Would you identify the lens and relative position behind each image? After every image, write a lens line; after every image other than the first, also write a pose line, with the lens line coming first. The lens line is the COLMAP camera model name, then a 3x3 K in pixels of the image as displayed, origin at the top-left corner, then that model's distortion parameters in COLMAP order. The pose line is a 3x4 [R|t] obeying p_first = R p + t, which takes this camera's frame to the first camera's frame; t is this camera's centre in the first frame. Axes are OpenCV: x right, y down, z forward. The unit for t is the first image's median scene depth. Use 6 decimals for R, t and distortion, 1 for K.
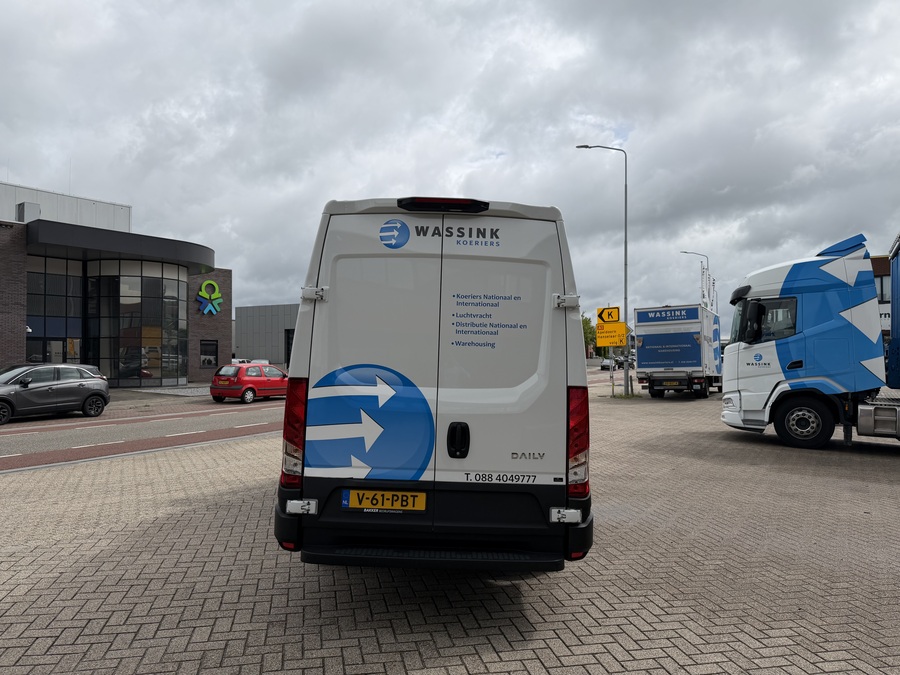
lens RADIAL K [[661.7, 0, 433.8], [0, 661.7, 341.8], [0, 0, 1]] dist [0.068893, -0.097460]
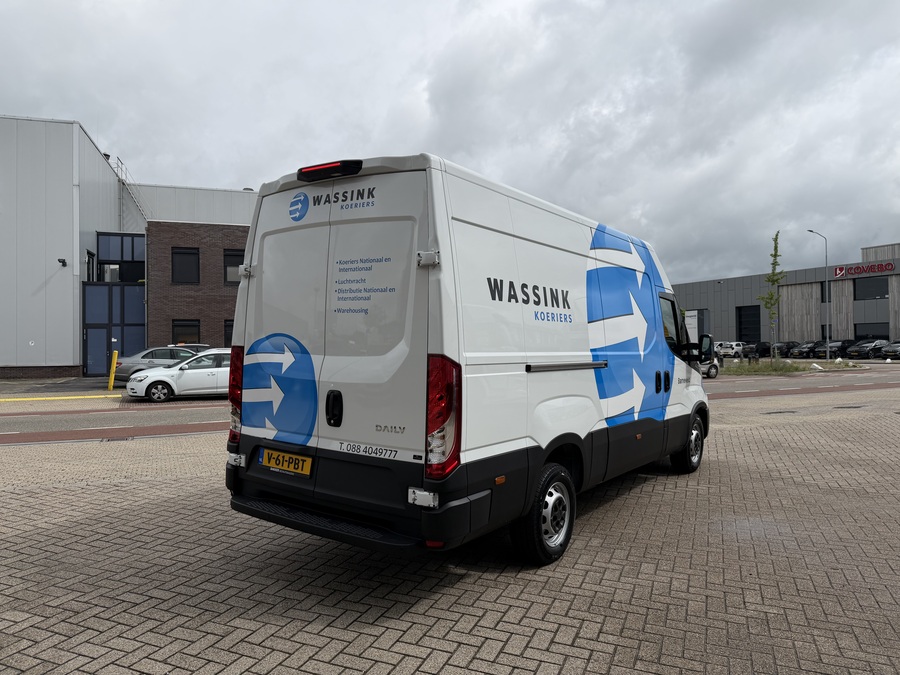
lens RADIAL K [[642.6, 0, 403.9], [0, 642.6, 338.9], [0, 0, 1]] dist [0.102694, -0.211158]
pose [[0.802247, -0.009335, -0.596919, 0.682369], [0.021051, 0.999698, 0.012659, 0.034176], [0.596621, -0.022721, 0.802201, 0.288448]]
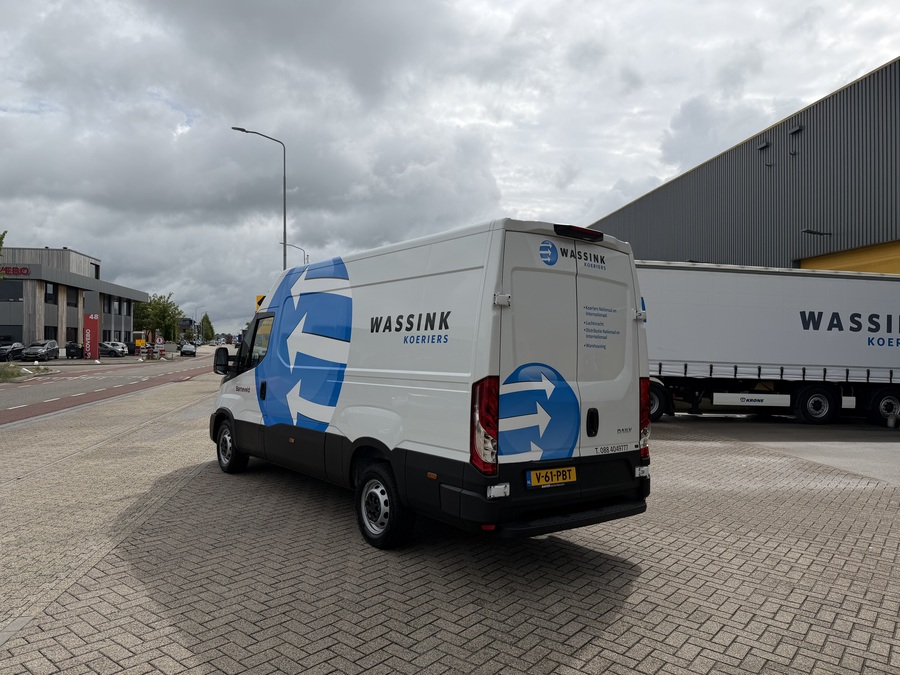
lens RADIAL K [[627.9, 0, 392.8], [0, 627.9, 337.0], [0, 0, 1]] dist [0.093785, 0.000509]
pose [[0.798854, 0.010279, 0.601438, -0.978490], [-0.024374, 0.999586, 0.015291, -0.022896], [-0.601032, -0.026875, 0.798773, 0.261594]]
